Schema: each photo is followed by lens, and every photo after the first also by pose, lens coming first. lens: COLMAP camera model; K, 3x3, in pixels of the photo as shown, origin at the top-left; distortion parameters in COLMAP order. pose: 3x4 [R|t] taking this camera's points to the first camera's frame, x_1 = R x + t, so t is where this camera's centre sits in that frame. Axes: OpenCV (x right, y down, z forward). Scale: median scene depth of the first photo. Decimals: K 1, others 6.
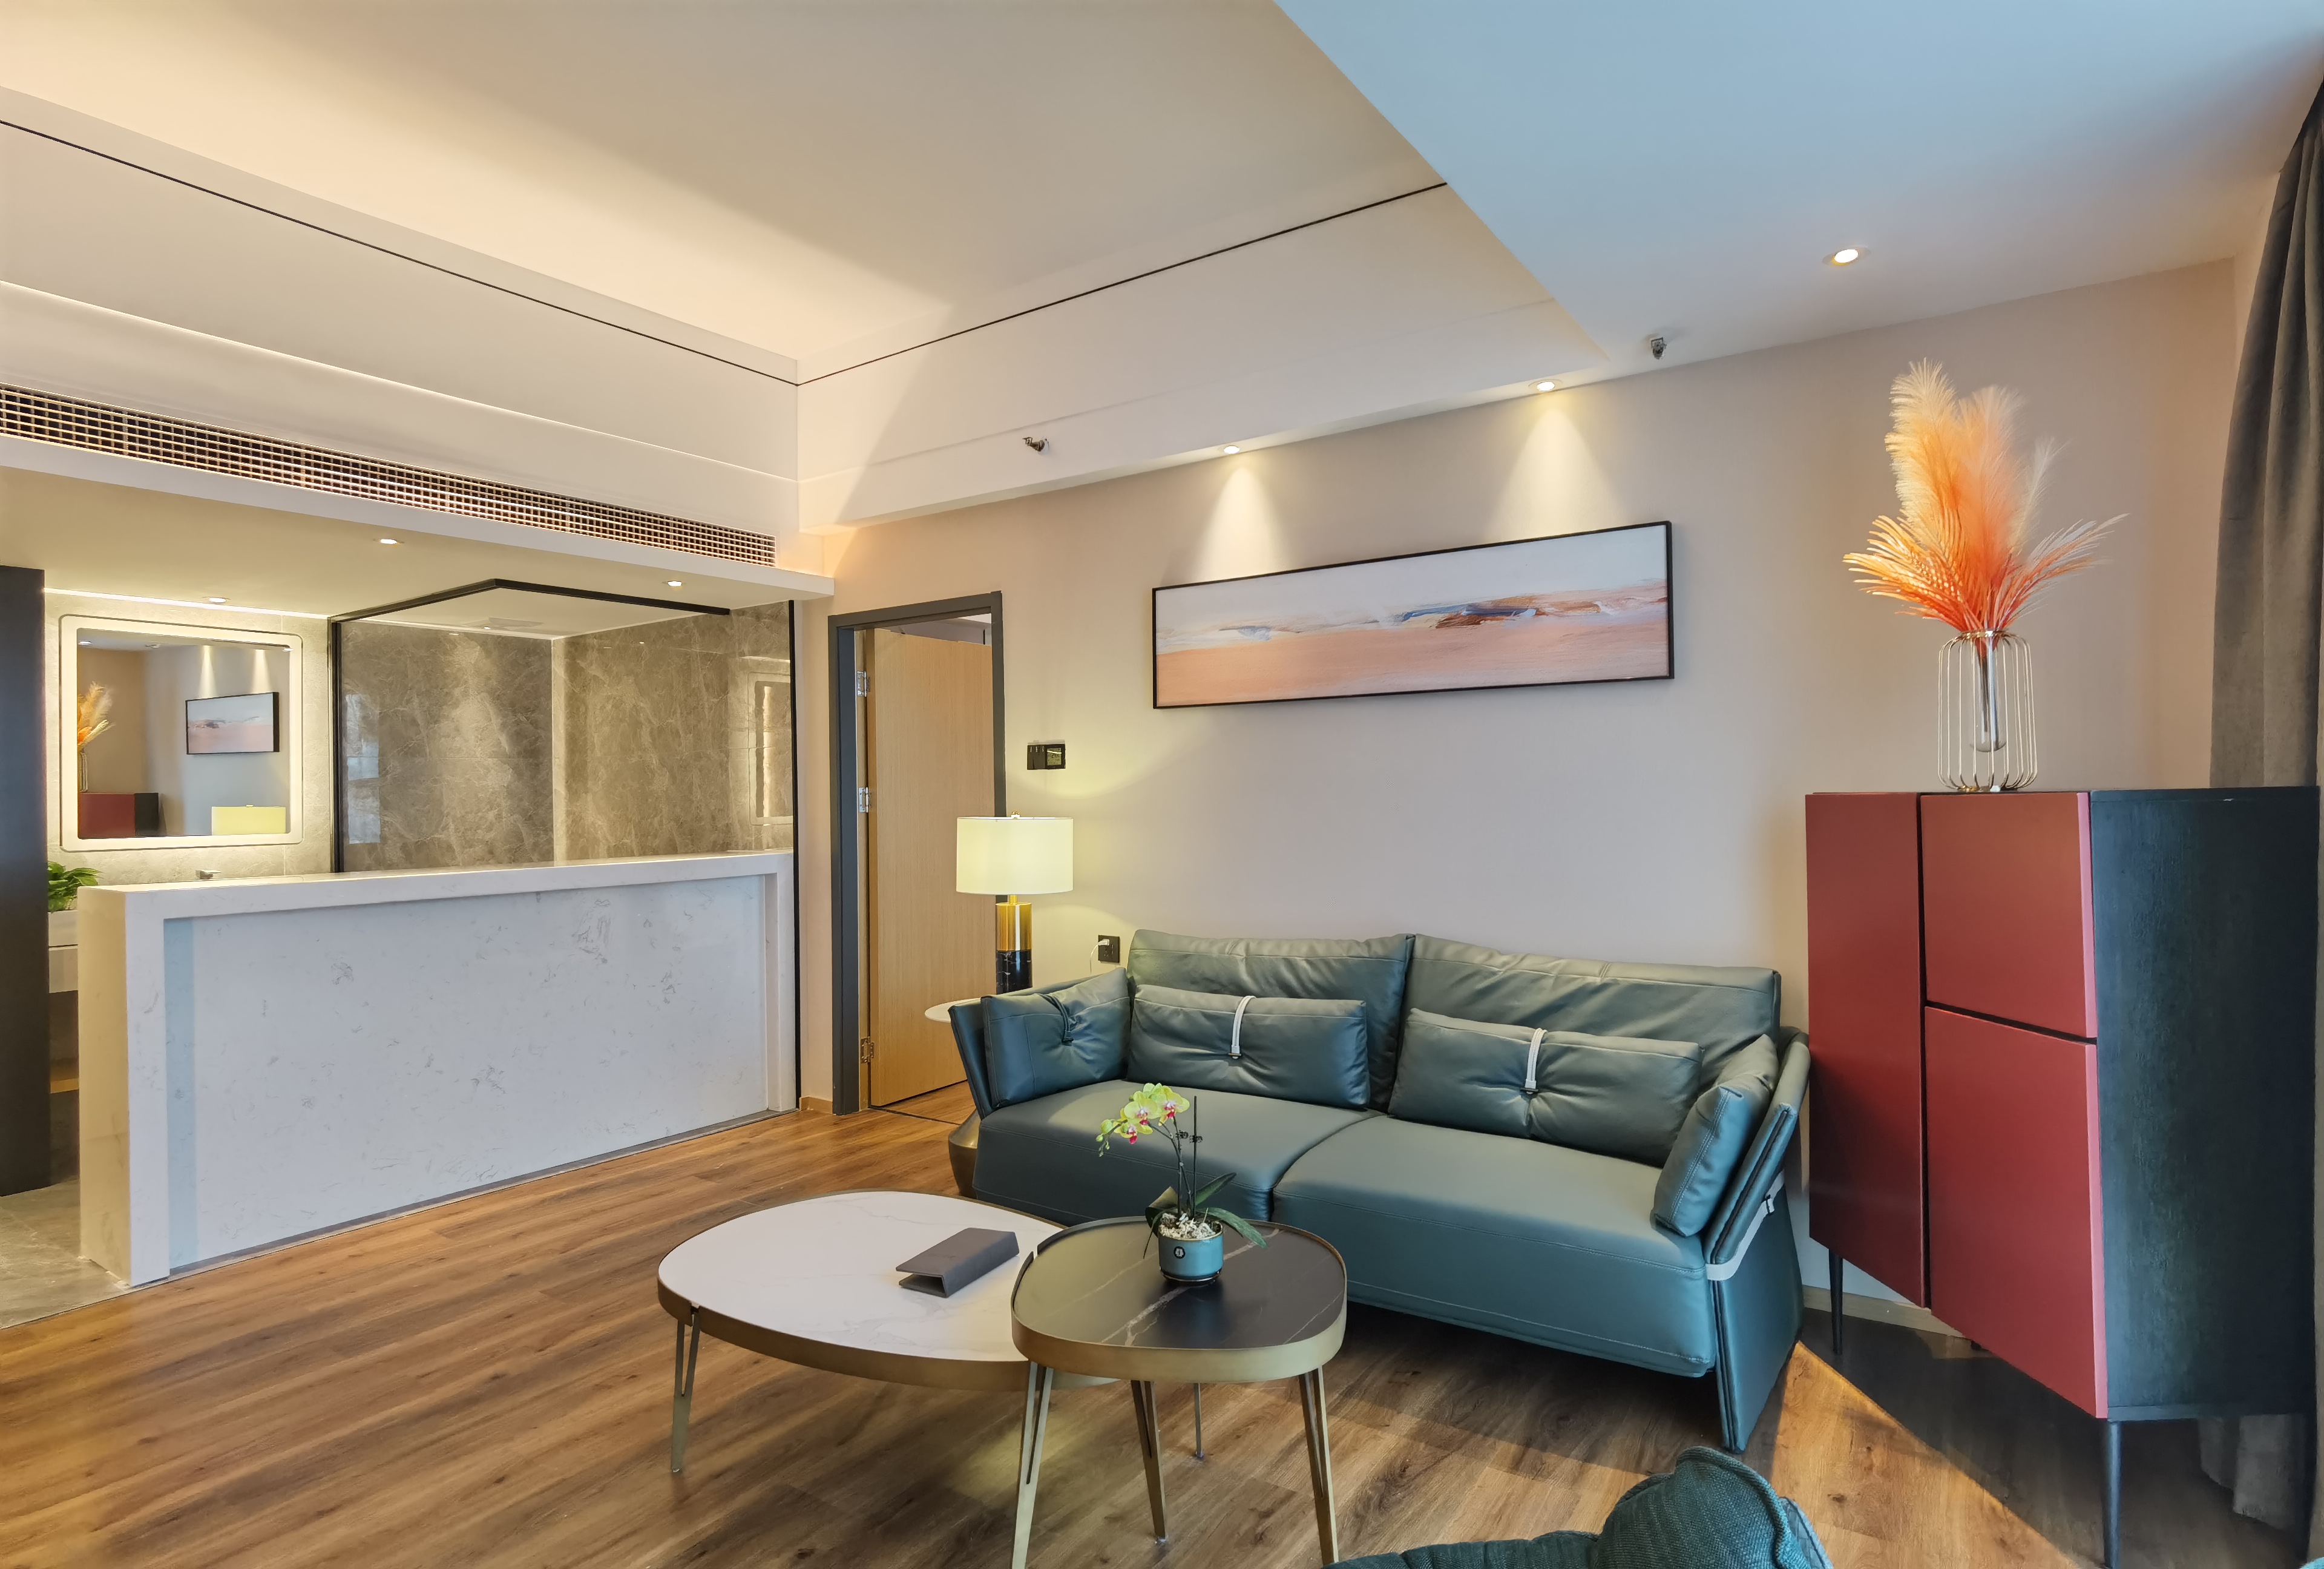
lens RADIAL K [[1221.1, 0, 1178.9], [0, 1221.1, 789.4], [0, 0, 1]] dist [-0.029555, -0.000135]
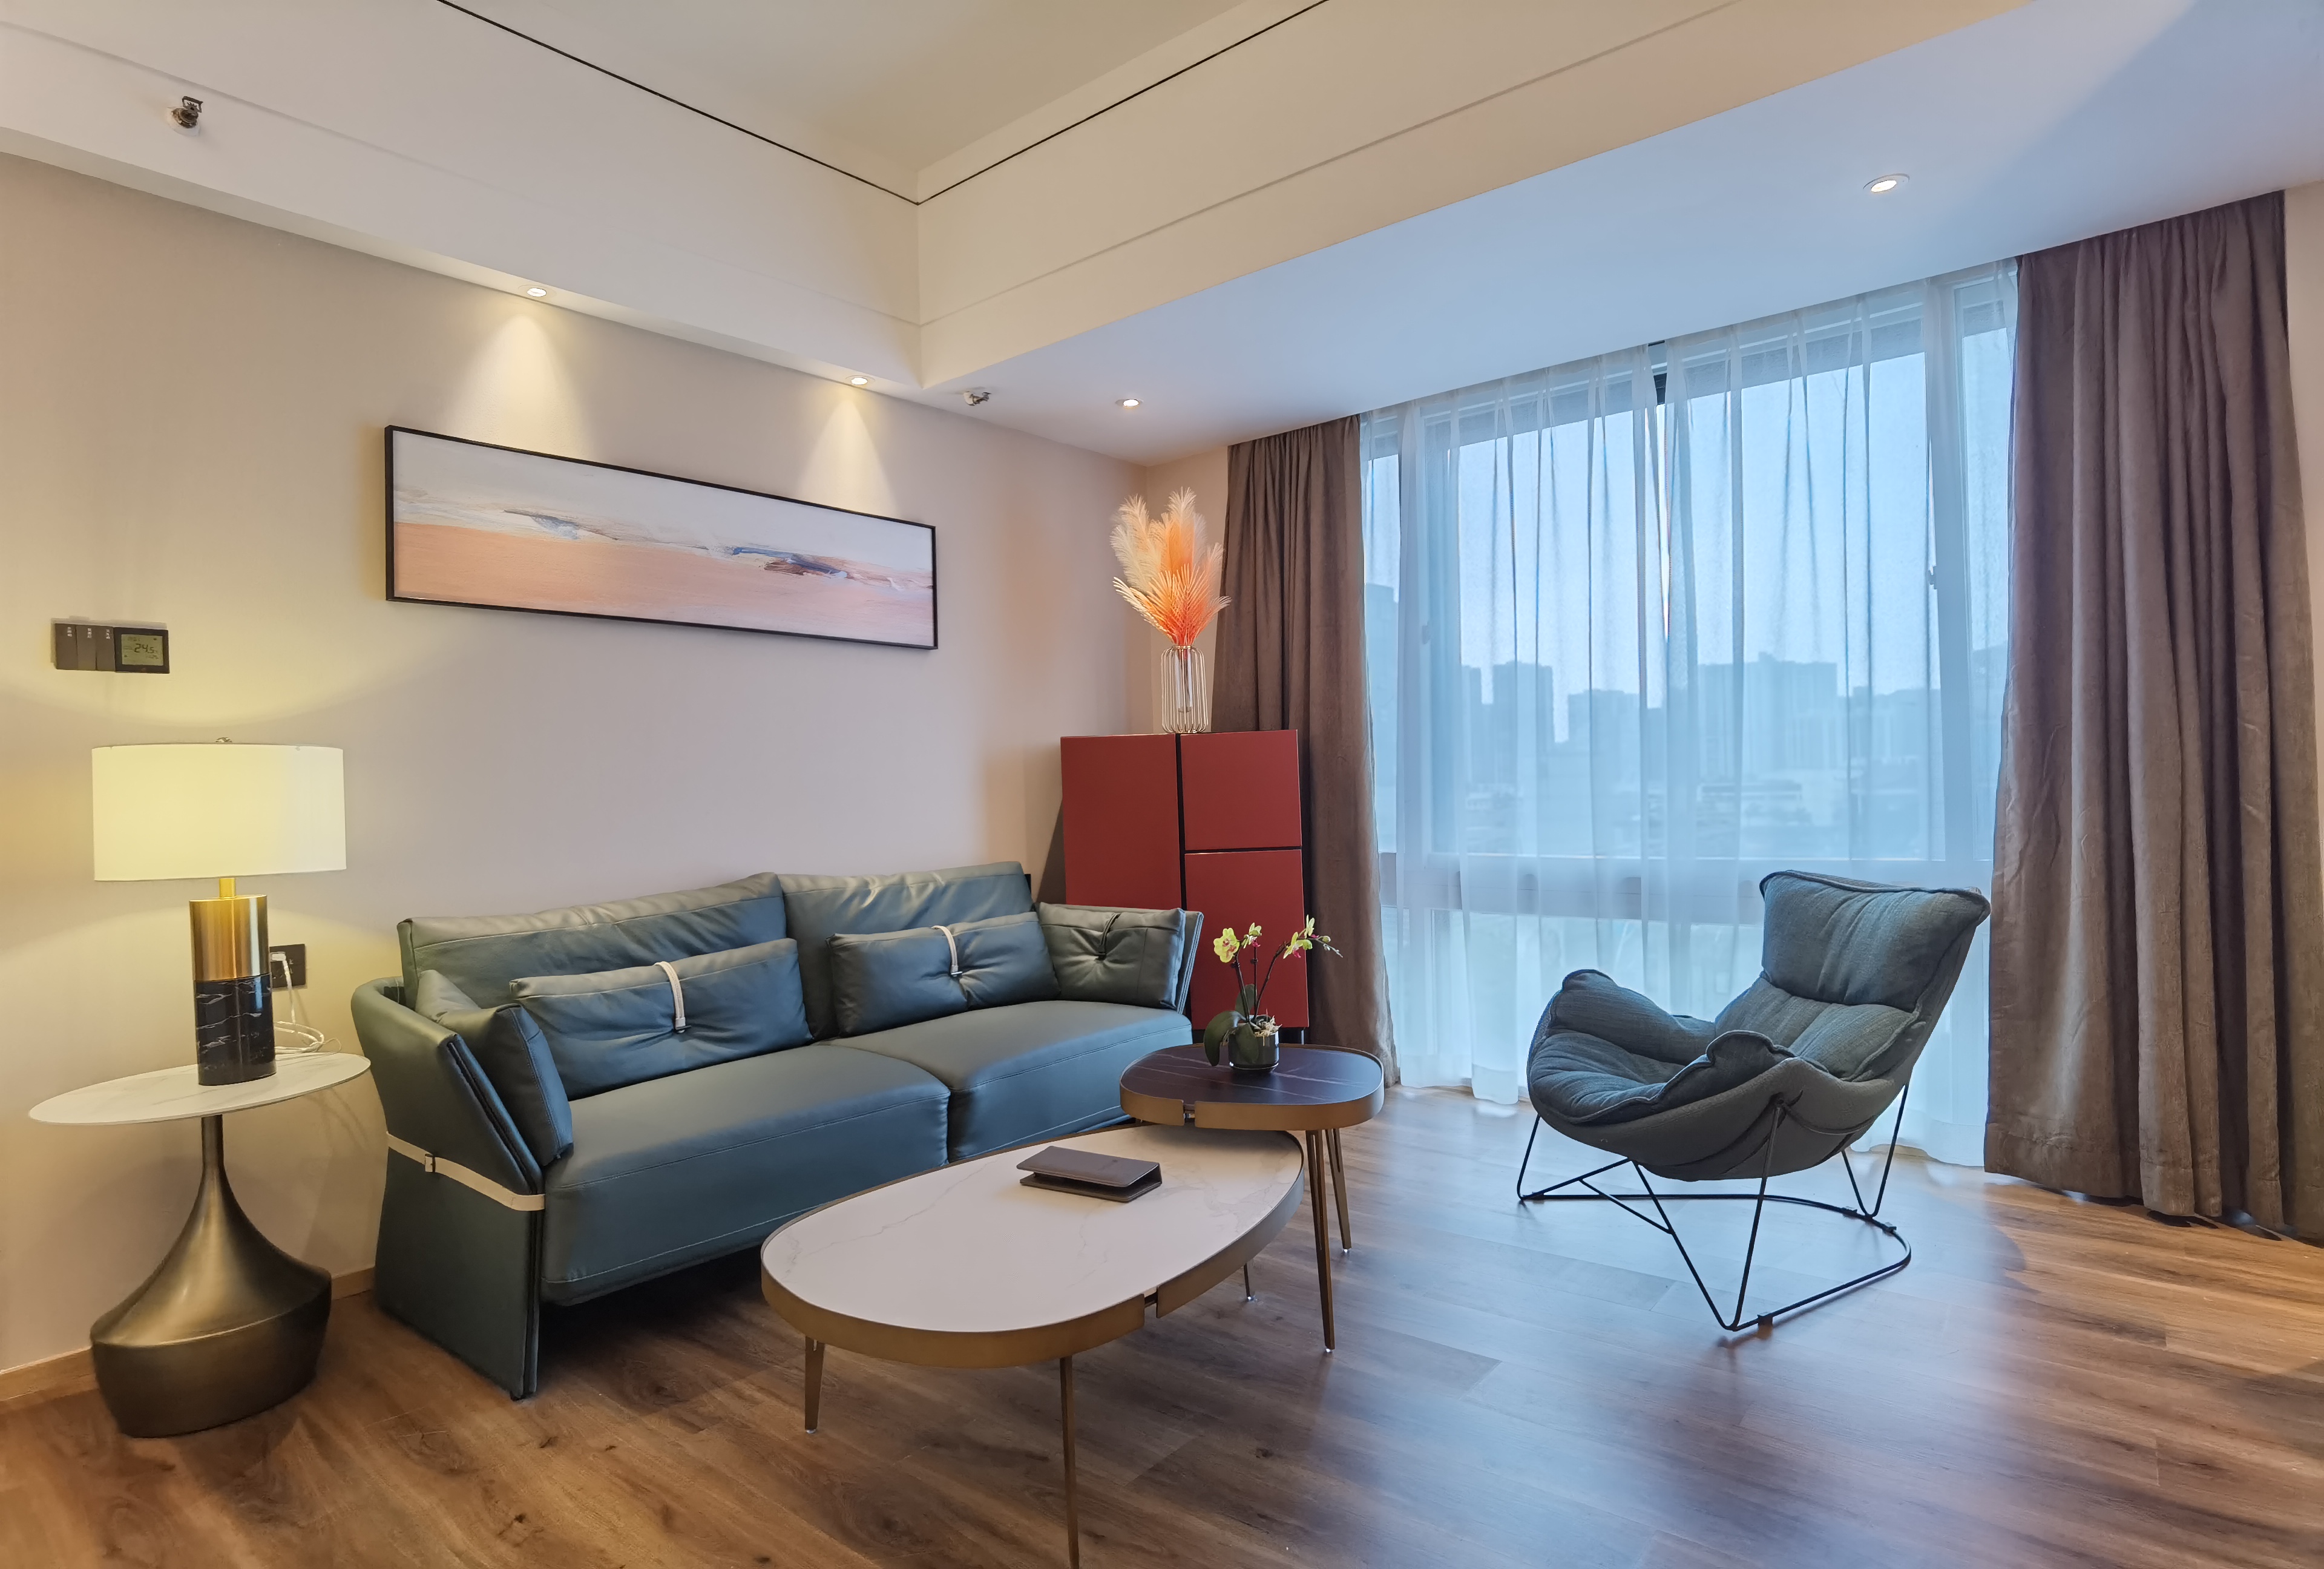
lens RADIAL K [[1221.1, 0, 1178.9], [0, 1221.1, 789.4], [0, 0, 1]] dist [-0.029555, -0.000135]
pose [[0.050782, 0.001095, 0.998709, -0.784916], [0.016105, 0.999868, -0.001916, 0.058330], [-0.998580, 0.016181, 0.050758, 0.609611]]
